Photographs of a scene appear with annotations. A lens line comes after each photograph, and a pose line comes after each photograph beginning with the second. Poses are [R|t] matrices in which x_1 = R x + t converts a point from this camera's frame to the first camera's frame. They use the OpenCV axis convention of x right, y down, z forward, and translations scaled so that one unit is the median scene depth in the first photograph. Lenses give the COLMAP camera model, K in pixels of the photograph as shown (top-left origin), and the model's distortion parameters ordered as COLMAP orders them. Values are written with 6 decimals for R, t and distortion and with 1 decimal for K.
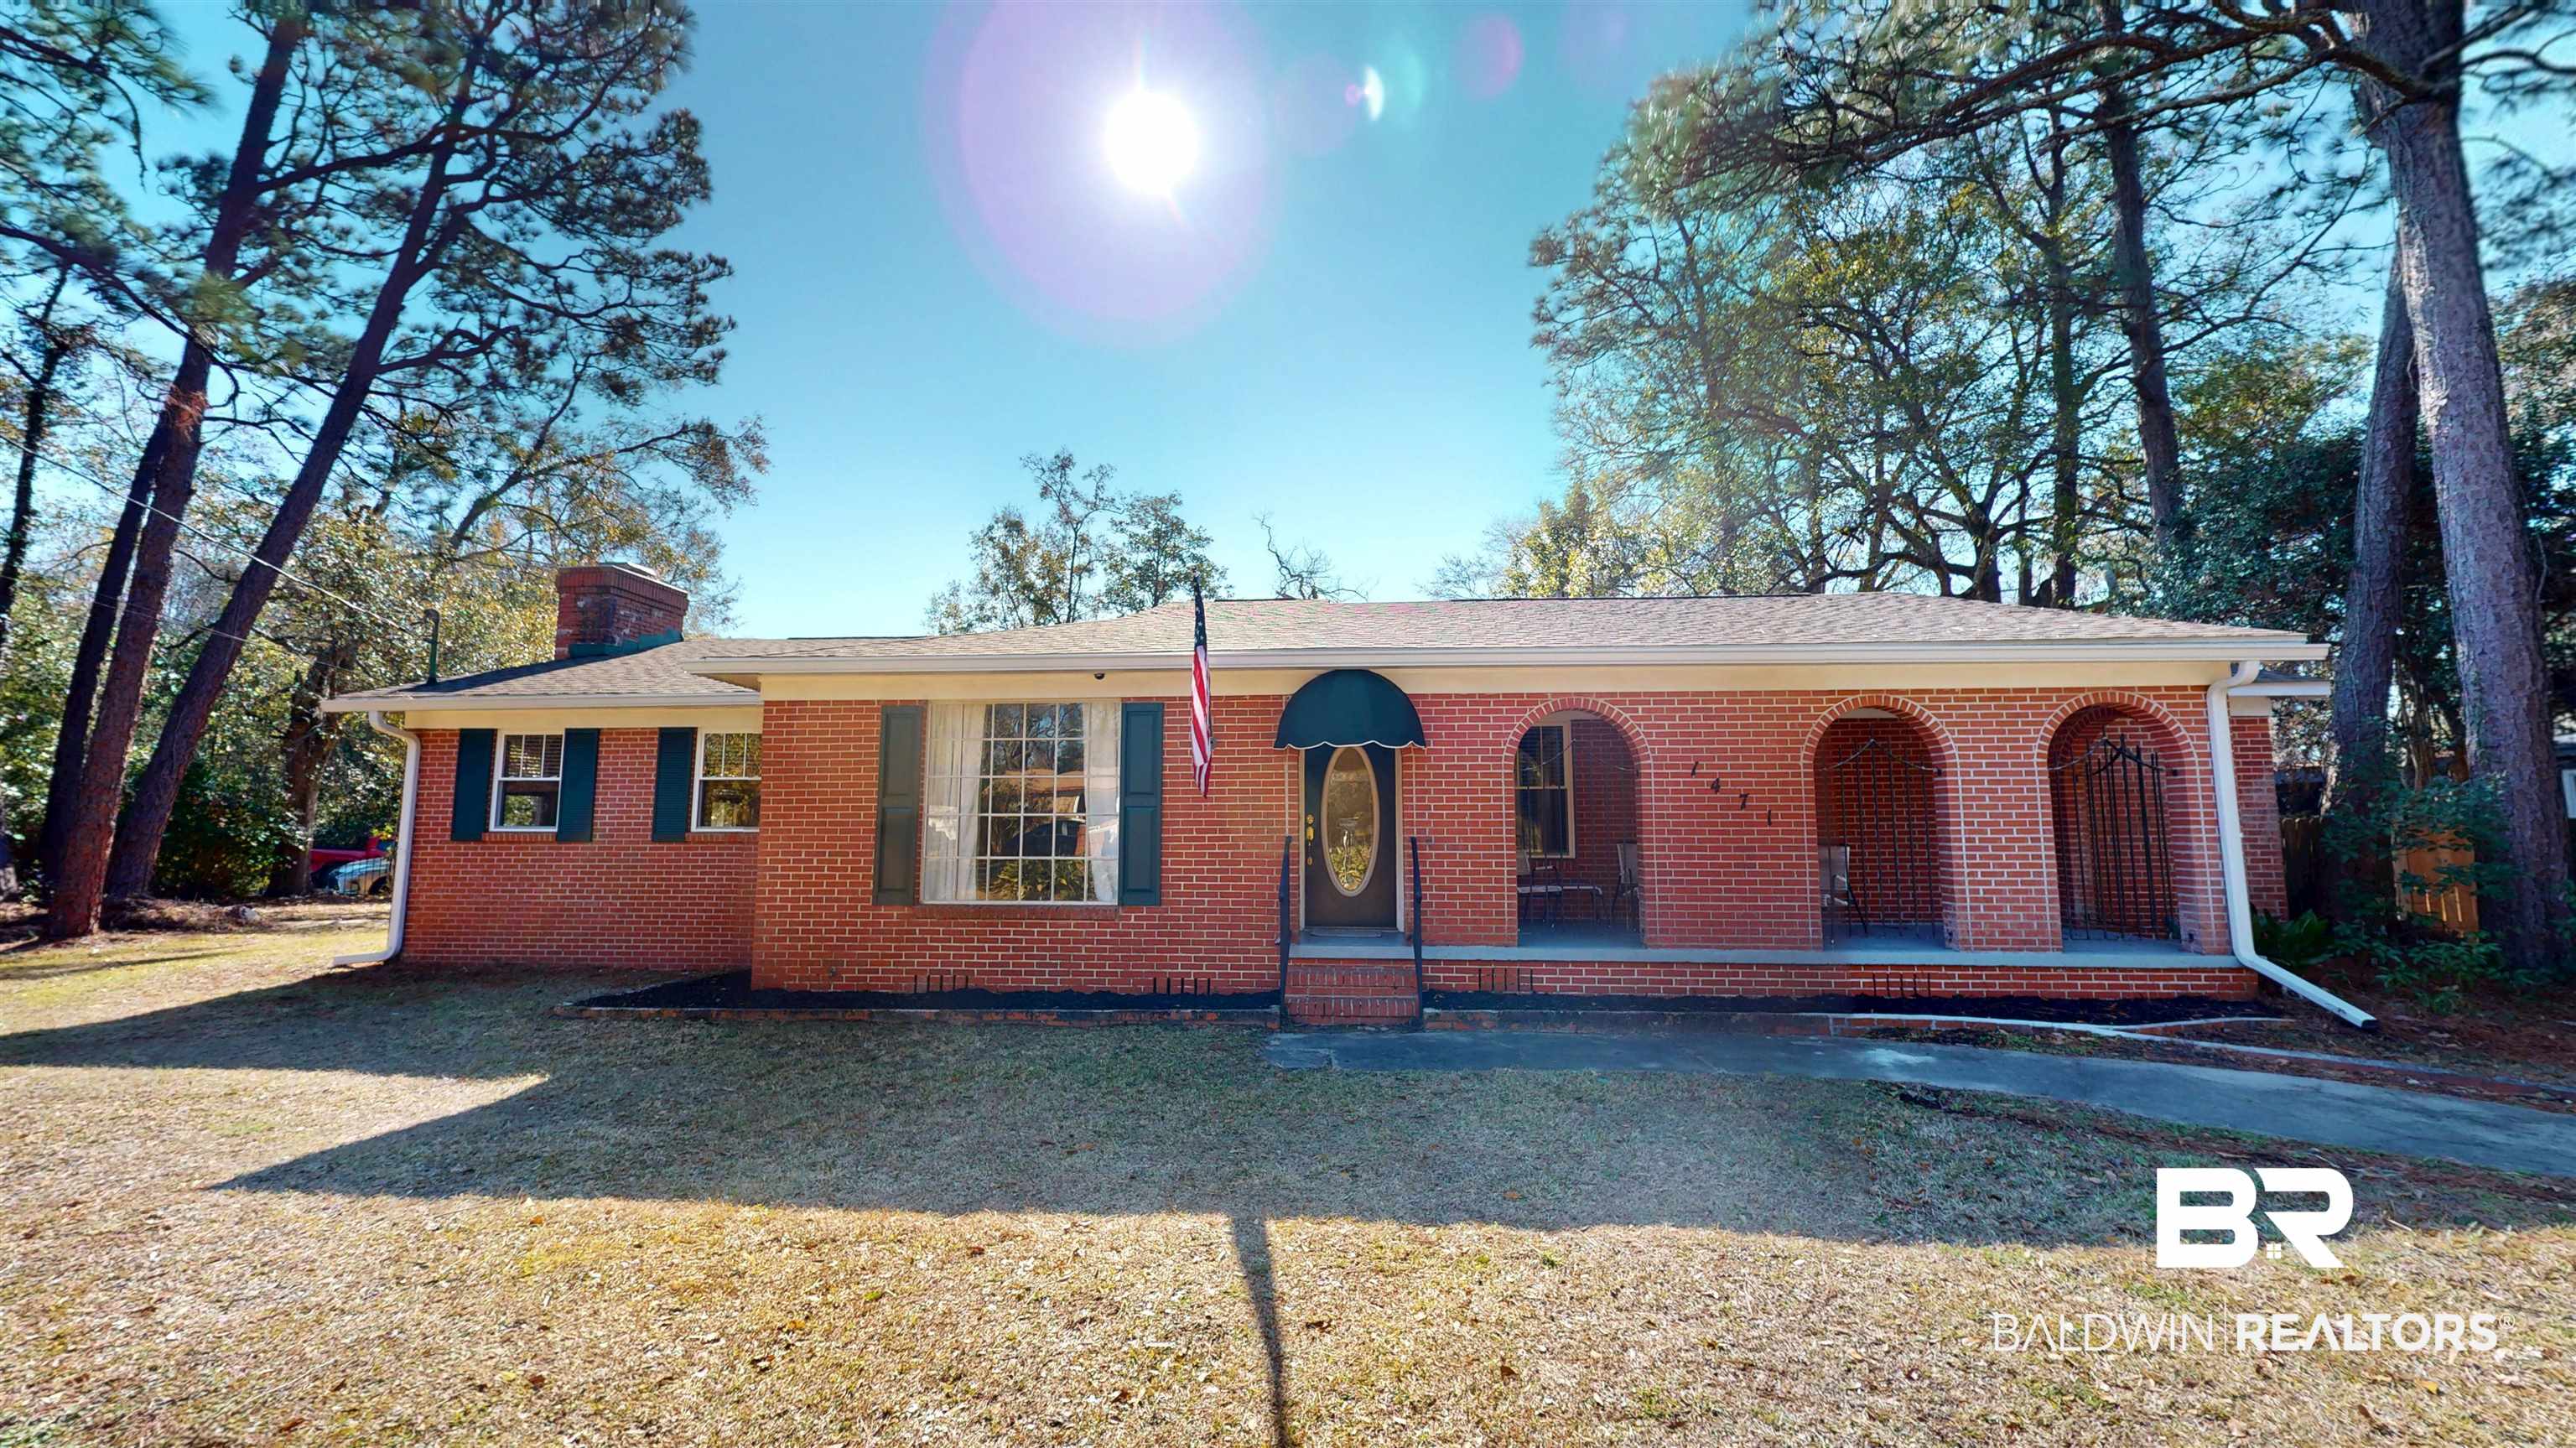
lens RADIAL K [[944.7, 0, 1289.5], [0, 944.7, 728.5], [0, 0, 1]] dist [-0.000377, -0.000154]
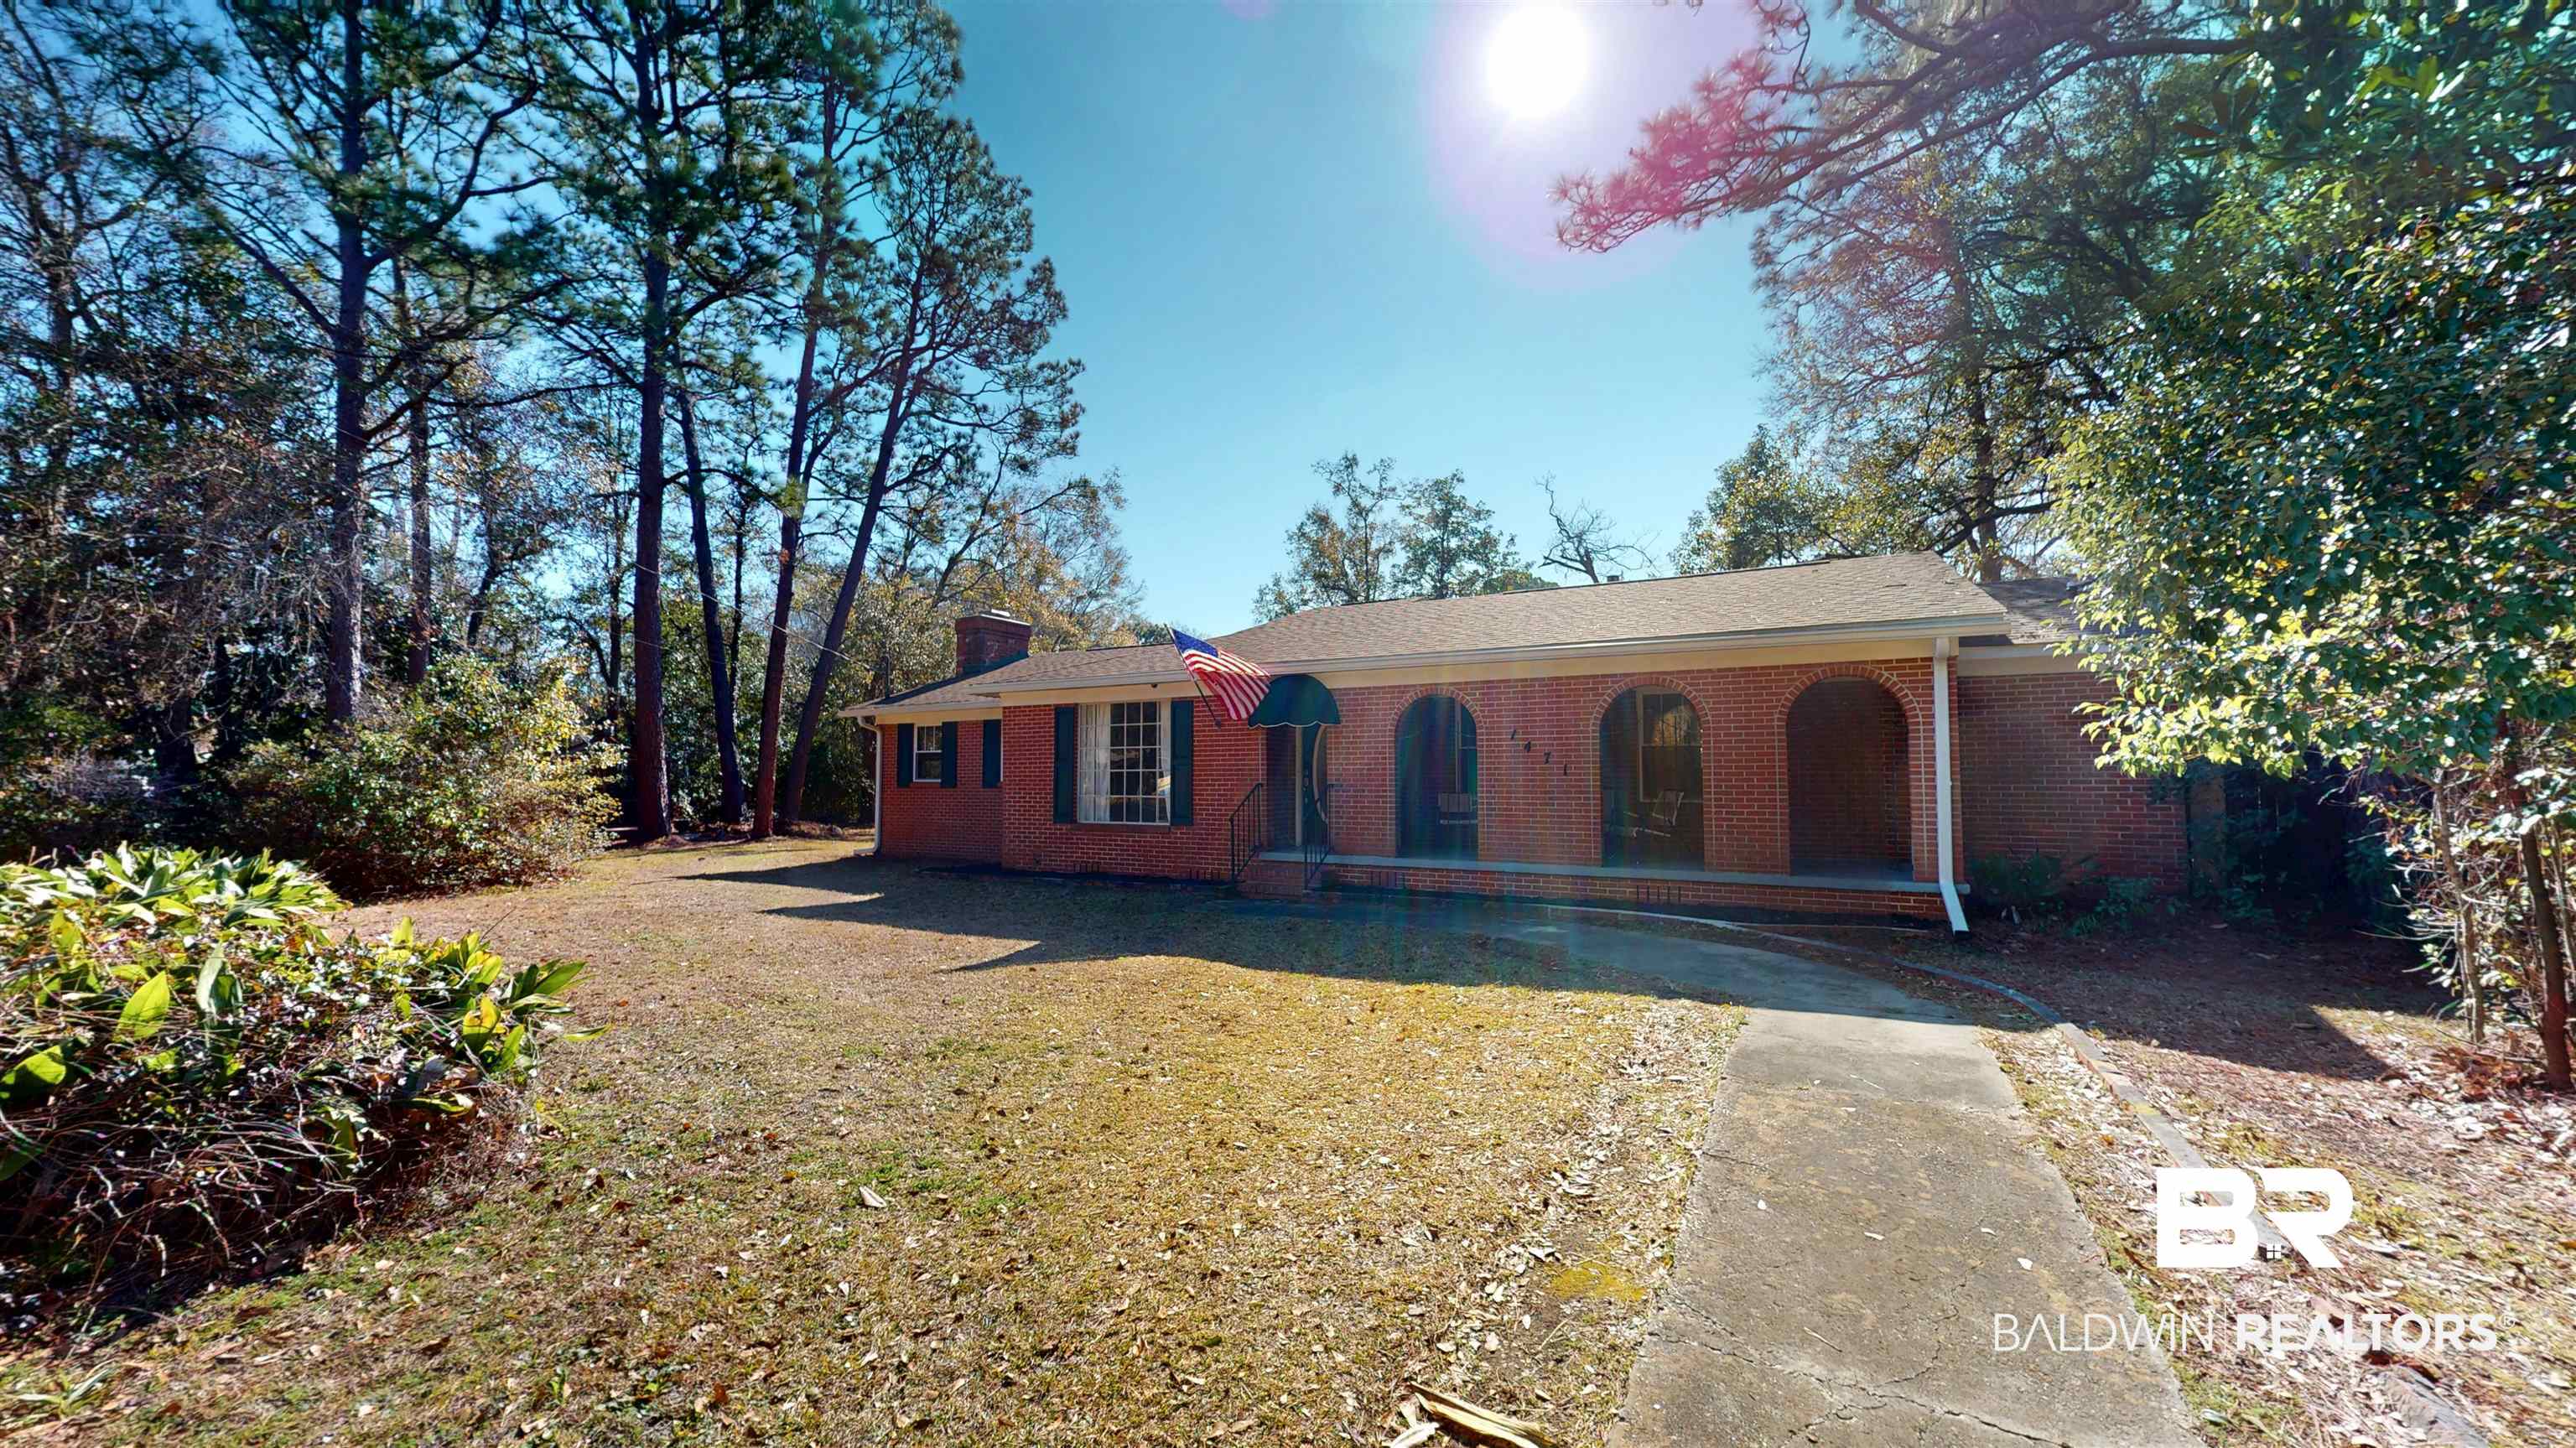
lens RADIAL K [[944.7, 0, 1289.5], [0, 944.7, 728.5], [0, 0, 1]] dist [-0.000377, -0.000154]
pose [[0.906306, -0.026094, -0.421815, 0.240011], [0.048034, 0.997985, 0.041468, -0.013556], [0.419883, -0.057845, 0.905733, -0.132422]]
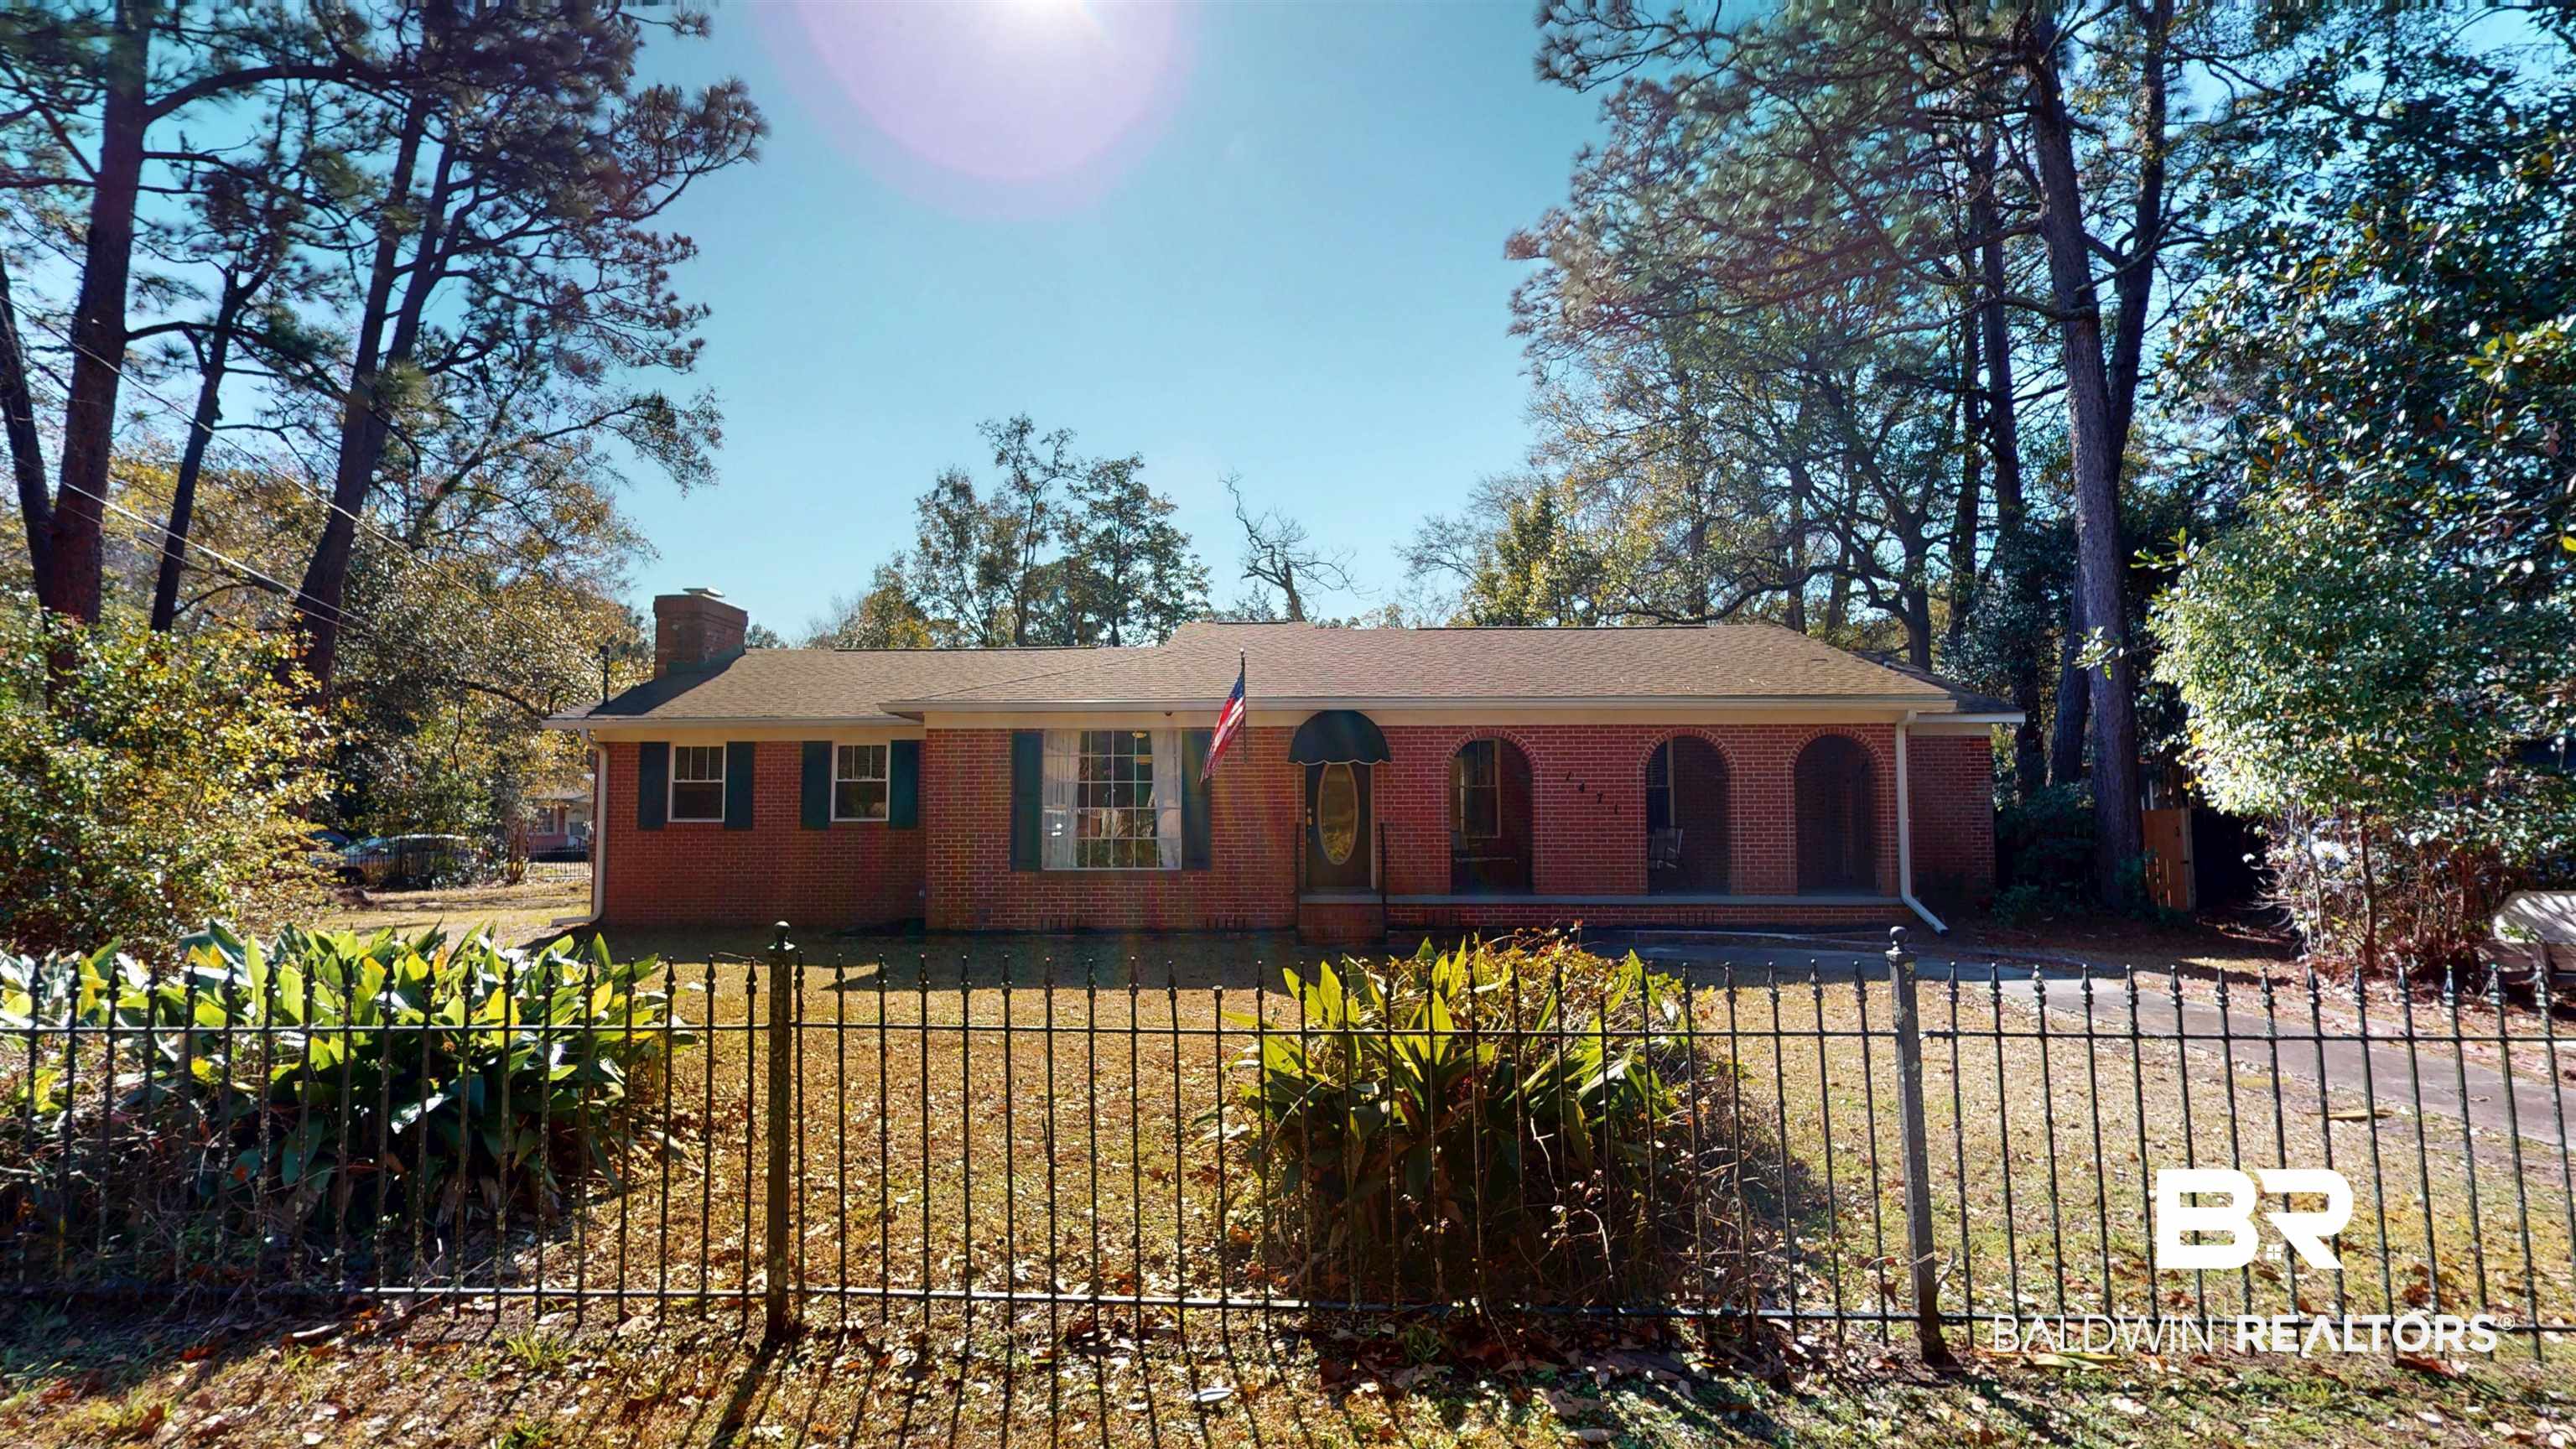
lens RADIAL K [[1198.6, 0, 1288.0], [0, 1198.6, 724.5], [0, 0, 1]] dist [-0.003437, -0.000415]
pose [[0.999217, -0.000933, 0.039560, -0.030185], [-0.000272, 0.999537, 0.030431, -0.032791], [-0.039570, -0.030418, 0.998754, -0.293824]]
